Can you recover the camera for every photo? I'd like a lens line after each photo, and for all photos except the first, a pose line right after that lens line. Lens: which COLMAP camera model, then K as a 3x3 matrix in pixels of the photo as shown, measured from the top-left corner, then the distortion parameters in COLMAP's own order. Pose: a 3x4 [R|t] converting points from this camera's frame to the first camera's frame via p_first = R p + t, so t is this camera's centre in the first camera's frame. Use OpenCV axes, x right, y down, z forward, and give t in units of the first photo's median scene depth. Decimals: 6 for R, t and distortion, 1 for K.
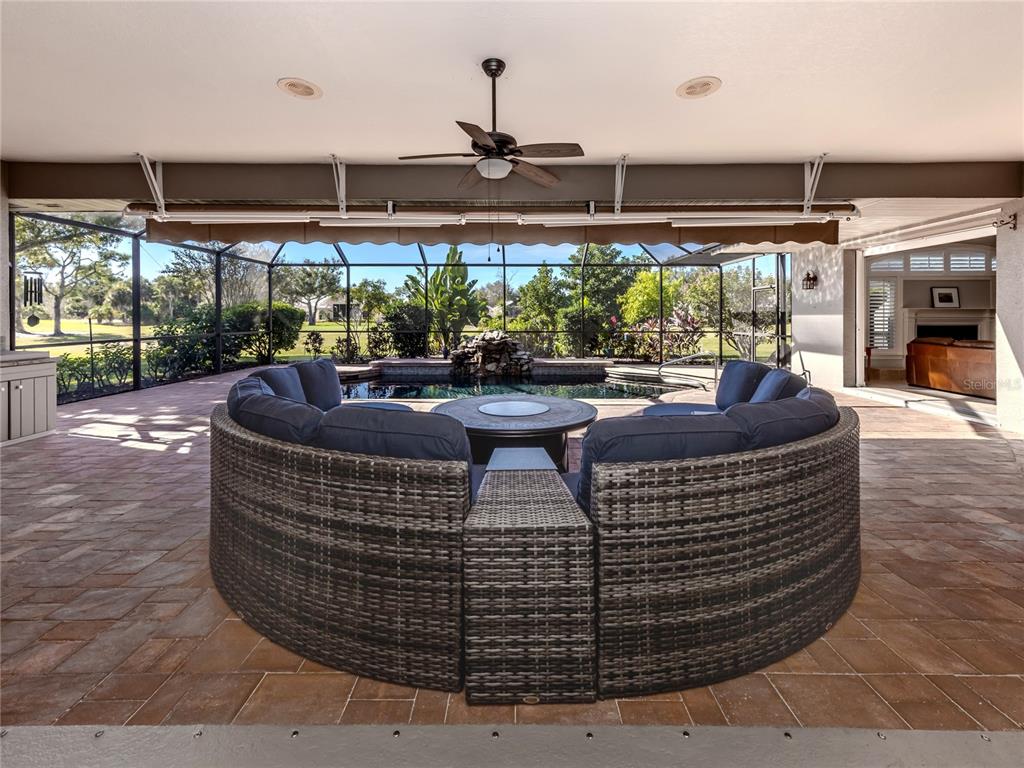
lens RADIAL K [[398.8, 0, 518.1], [0, 398.8, 318.7], [0, 0, 1]] dist [0.010515, -0.000246]
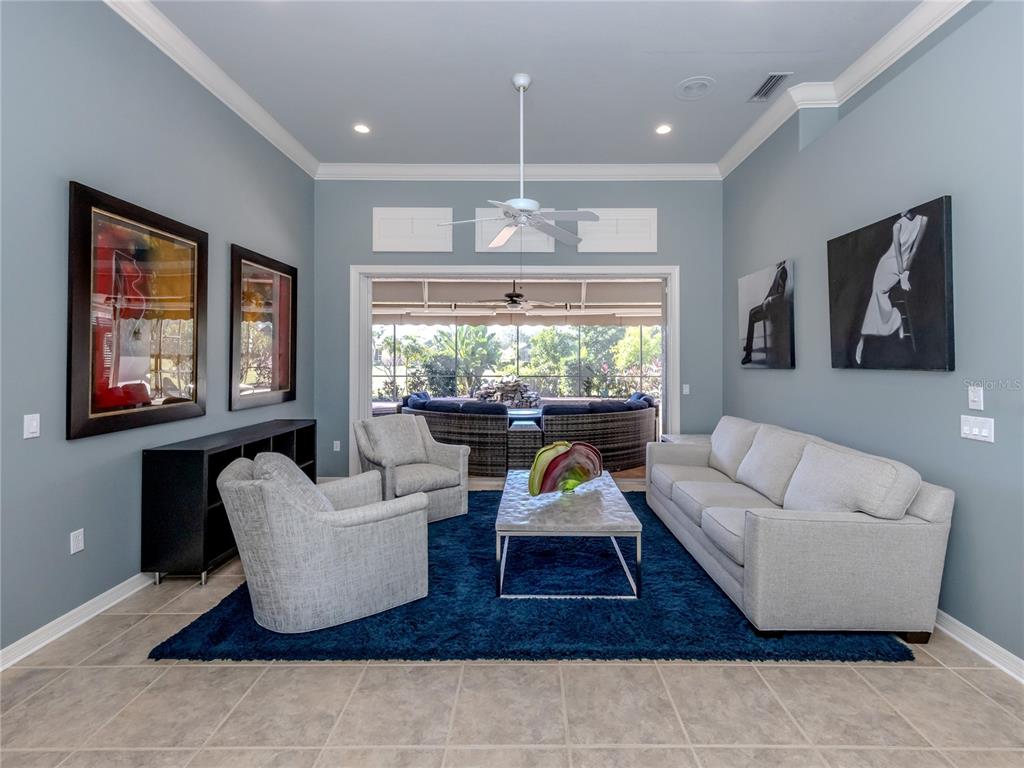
lens RADIAL K [[414.2, 0, 523.3], [0, 414.2, 369.1], [0, 0, 1]] dist [0.010527, -0.001044]
pose [[0.999812, 0.000158, -0.019387, 0.009581], [0.000197, 0.999833, 0.018290, -0.014188], [0.019386, -0.018291, 0.999645, -0.317219]]
